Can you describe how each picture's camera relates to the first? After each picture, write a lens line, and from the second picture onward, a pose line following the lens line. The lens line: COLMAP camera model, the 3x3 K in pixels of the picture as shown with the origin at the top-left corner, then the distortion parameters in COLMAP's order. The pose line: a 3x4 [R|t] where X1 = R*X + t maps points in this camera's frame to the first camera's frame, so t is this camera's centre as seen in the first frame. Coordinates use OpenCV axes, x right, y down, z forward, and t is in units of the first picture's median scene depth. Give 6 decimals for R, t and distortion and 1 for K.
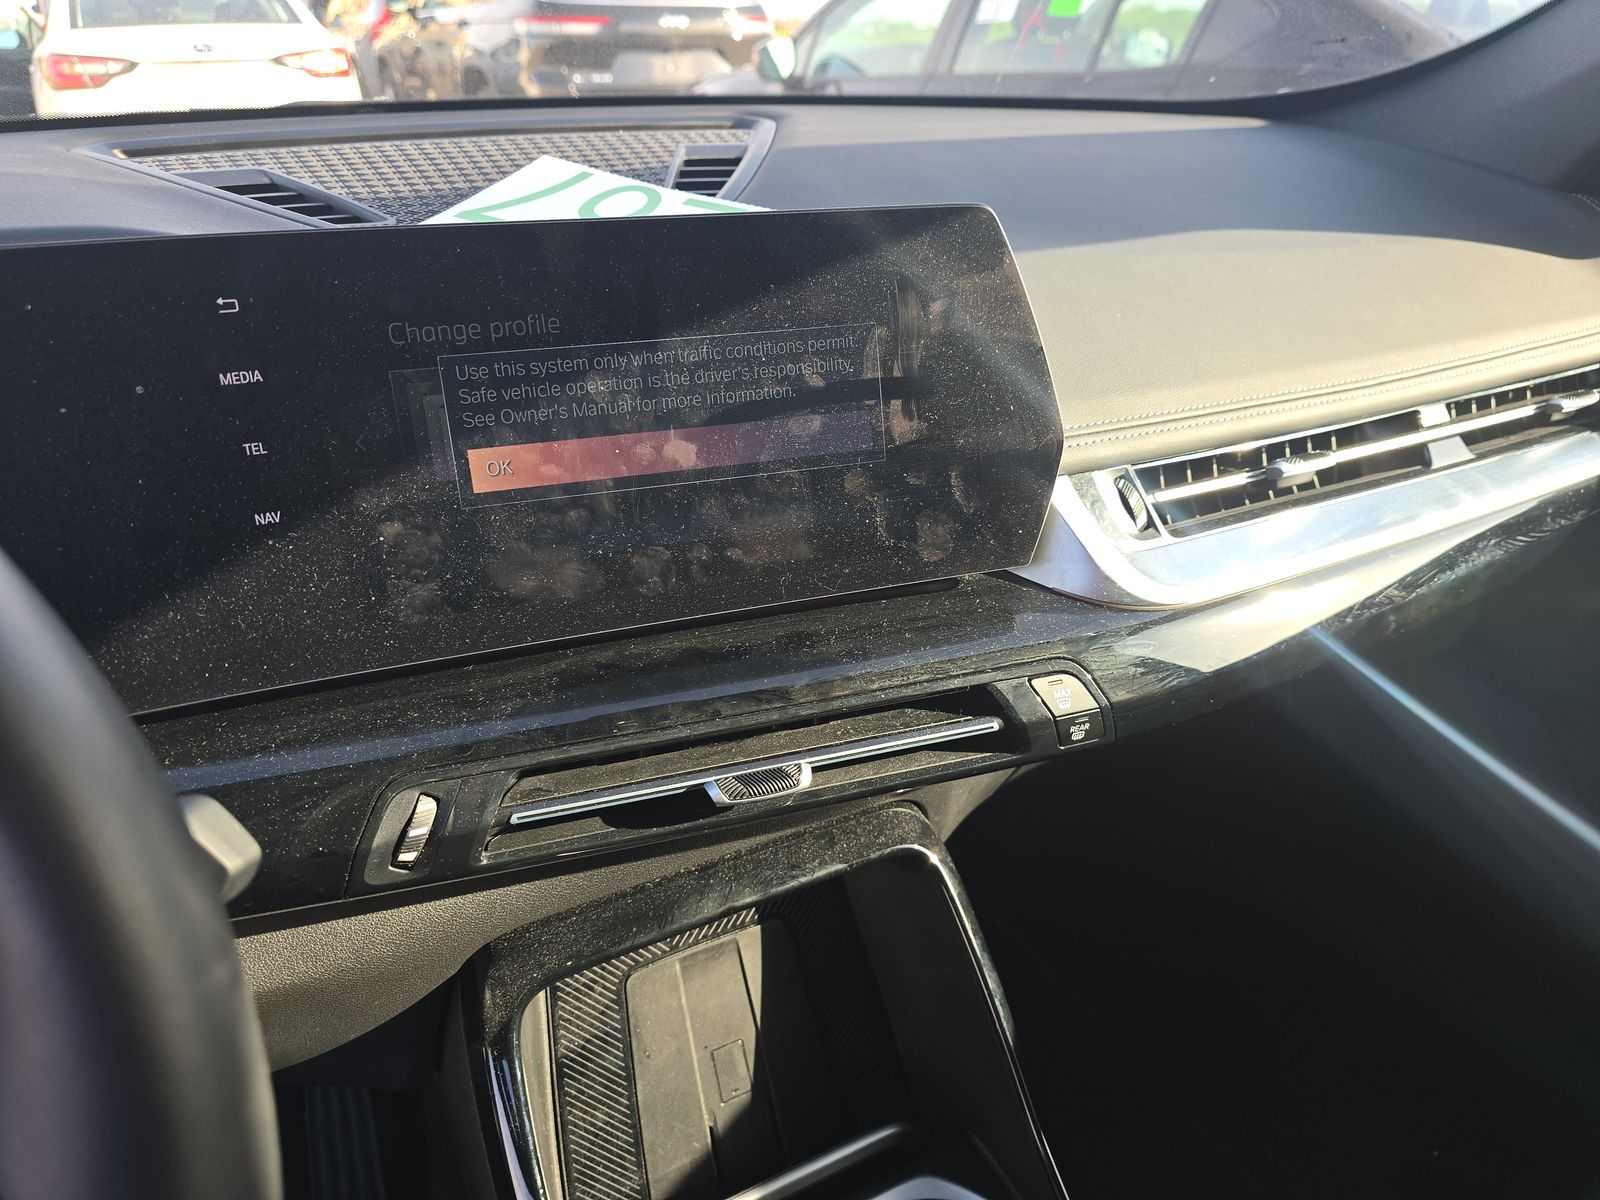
lens RADIAL K [[1157.9, 0, 800.0], [0, 1157.9, 600.0], [0, 0, 1]] dist [0.058604, -0.046781]
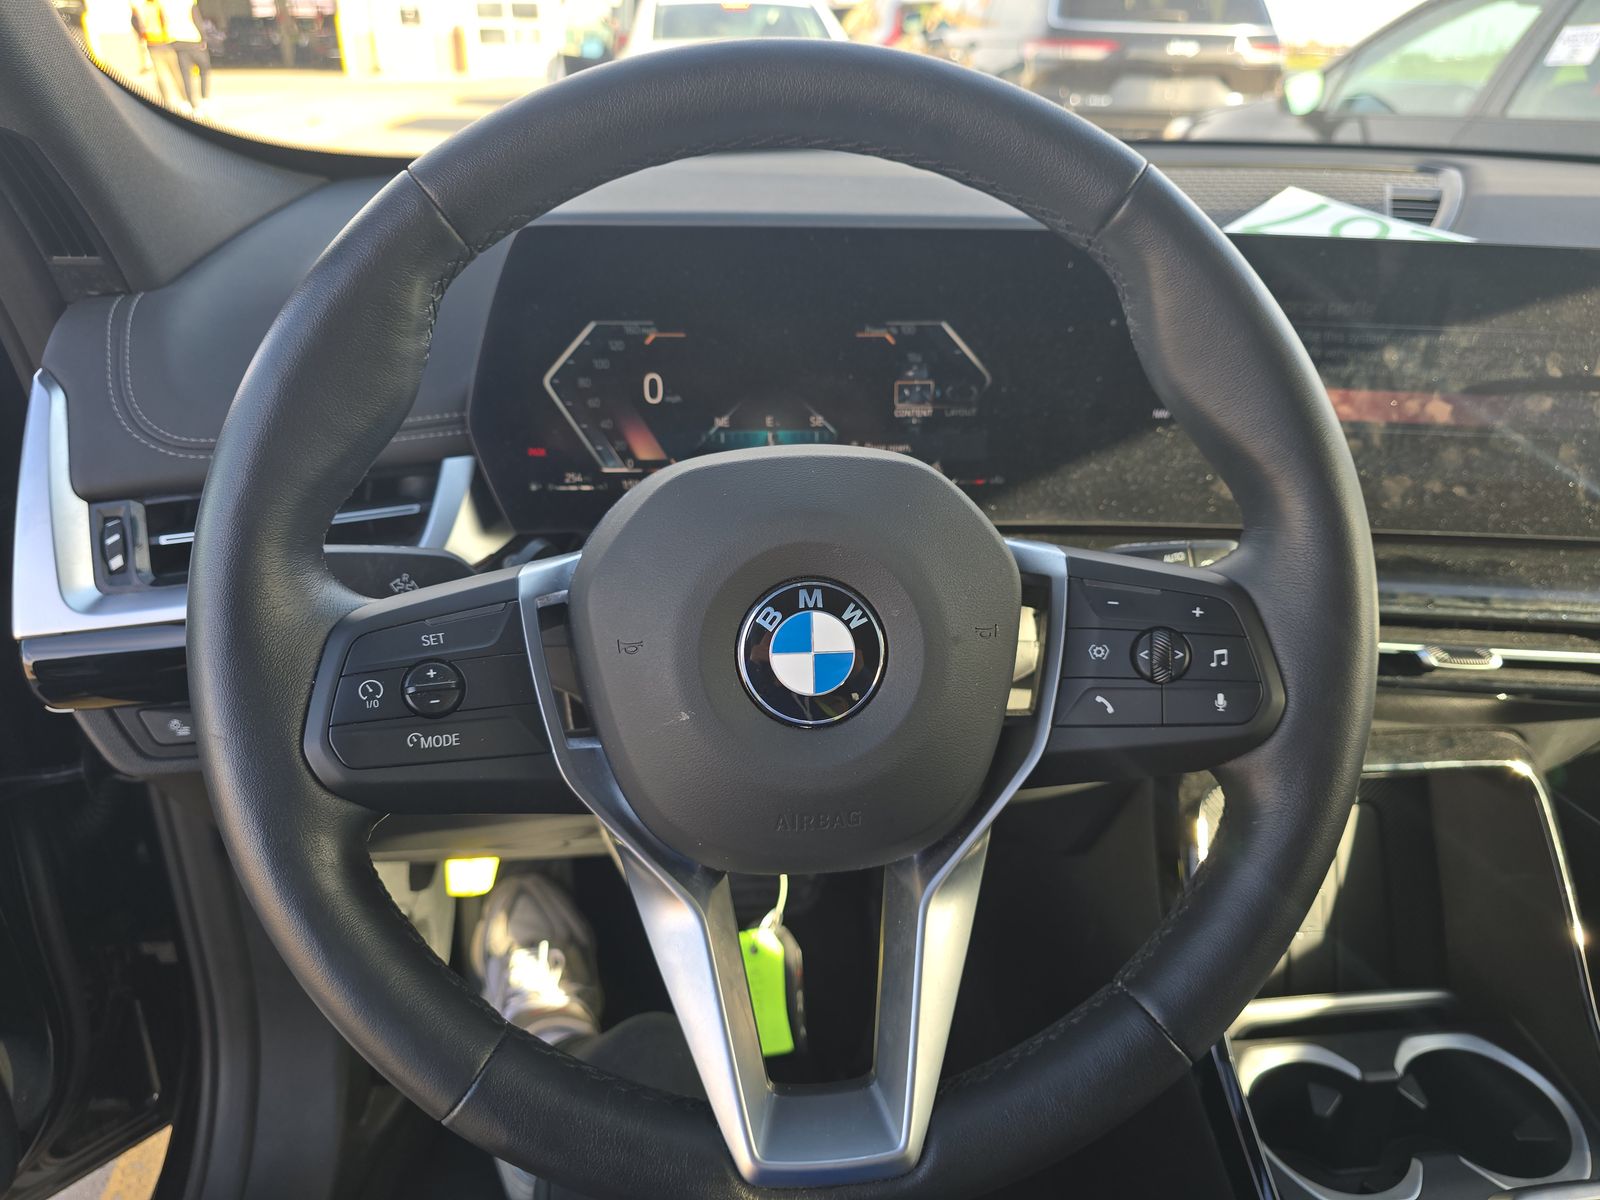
lens RADIAL K [[1157.9, 0, 800.0], [0, 1157.9, 600.0], [0, 0, 1]] dist [0.058604, -0.046781]
pose [[0.933707, 0.182397, -0.308095, -0.267020], [-0.186575, 0.982309, 0.016113, 0.166586], [0.305583, 0.042438, 0.951219, -0.427317]]
